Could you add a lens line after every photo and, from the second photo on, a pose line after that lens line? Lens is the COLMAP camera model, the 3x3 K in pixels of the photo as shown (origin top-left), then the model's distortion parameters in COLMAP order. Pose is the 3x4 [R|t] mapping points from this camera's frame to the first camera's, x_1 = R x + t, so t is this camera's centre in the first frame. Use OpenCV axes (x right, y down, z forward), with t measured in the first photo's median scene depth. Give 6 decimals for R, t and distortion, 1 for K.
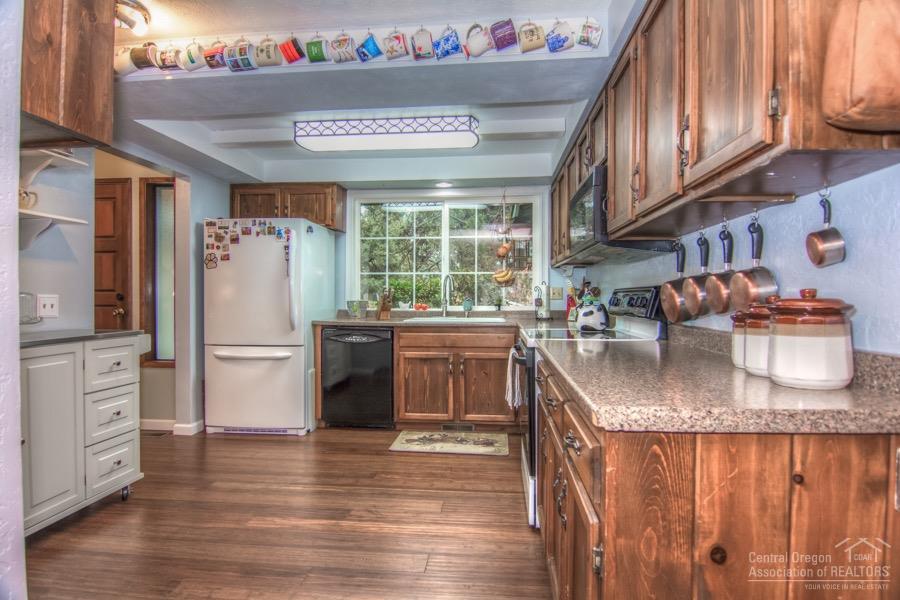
lens RADIAL K [[471.9, 0, 455.0], [0, 471.9, 300.7], [0, 0, 1]] dist [-0.007484, -0.011170]
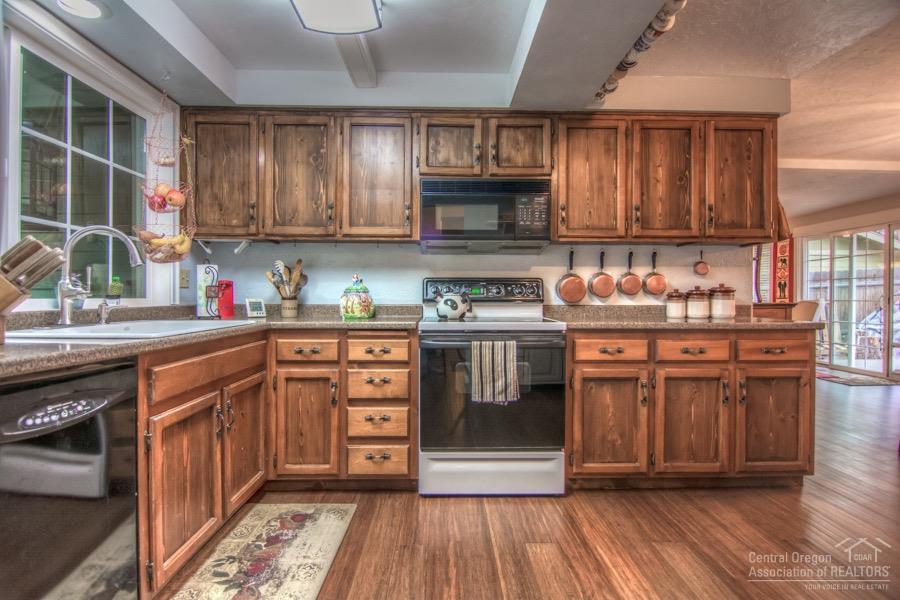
lens RADIAL K [[471.9, 0, 452.6], [0, 471.9, 300.6], [0, 0, 1]] dist [-0.007484, -0.011170]
pose [[-0.117376, -0.008978, 0.993047, -0.528461], [-0.000344, 0.999959, 0.009000, 0.010040], [-0.993087, 0.000715, -0.117374, 0.814169]]
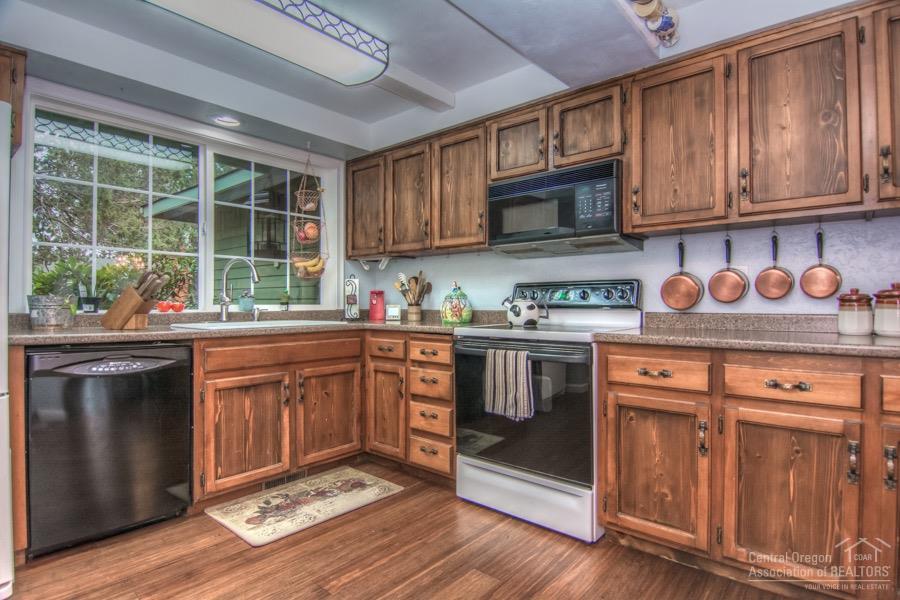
lens RADIAL K [[471.9, 0, 455.4], [0, 471.9, 300.9], [0, 0, 1]] dist [-0.007484, -0.011170]
pose [[0.573073, 0.004120, 0.819494, -0.428380], [0.002799, 0.999972, -0.006985, 0.012682], [-0.819499, 0.006297, 0.573046, 0.407270]]
